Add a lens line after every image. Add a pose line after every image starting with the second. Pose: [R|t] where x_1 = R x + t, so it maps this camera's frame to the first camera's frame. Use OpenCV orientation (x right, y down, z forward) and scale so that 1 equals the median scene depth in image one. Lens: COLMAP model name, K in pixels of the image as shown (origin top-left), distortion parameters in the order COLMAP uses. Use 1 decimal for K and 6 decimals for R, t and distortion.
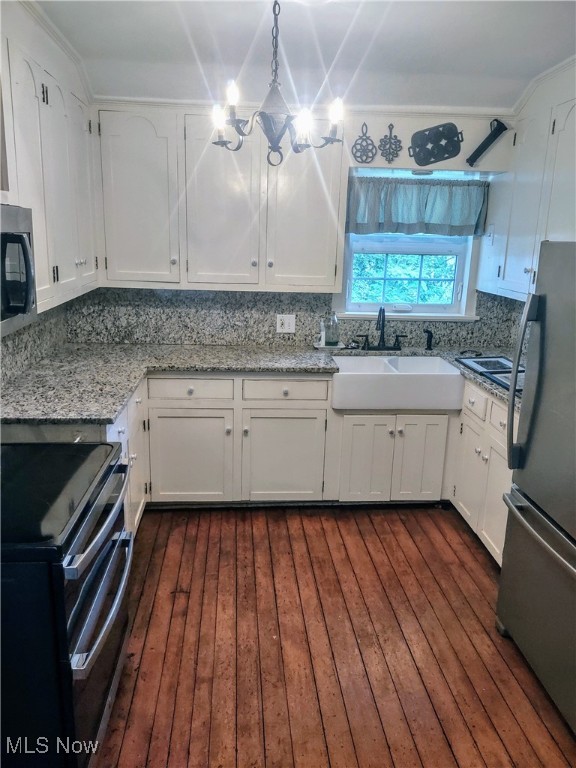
lens RADIAL K [[576.2, 0, 290.2], [0, 576.2, 381.9], [0, 0, 1]] dist [0.074602, -0.114688]
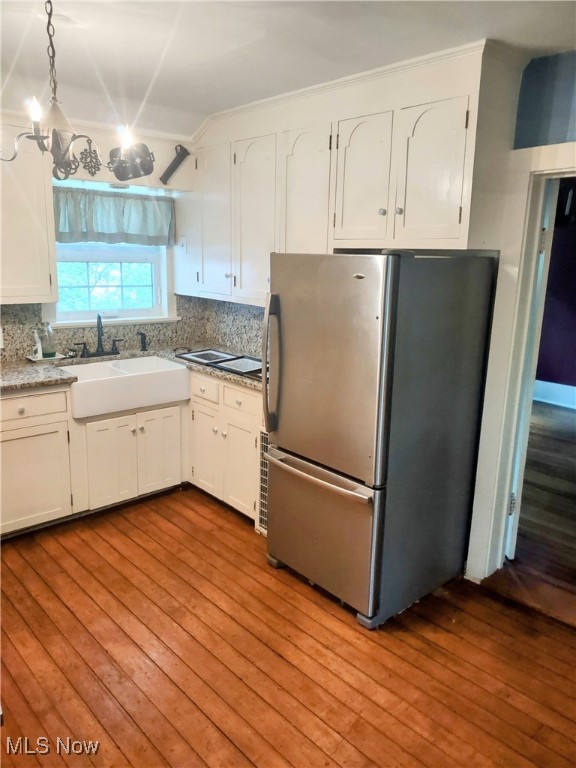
lens RADIAL K [[576.2, 0, 290.2], [0, 576.2, 381.9], [0, 0, 1]] dist [0.074602, -0.114688]
pose [[0.788100, -0.141219, 0.599129, -0.222173], [0.146678, 0.988374, 0.040025, -0.001566], [-0.597816, 0.056335, 0.799652, -0.023280]]
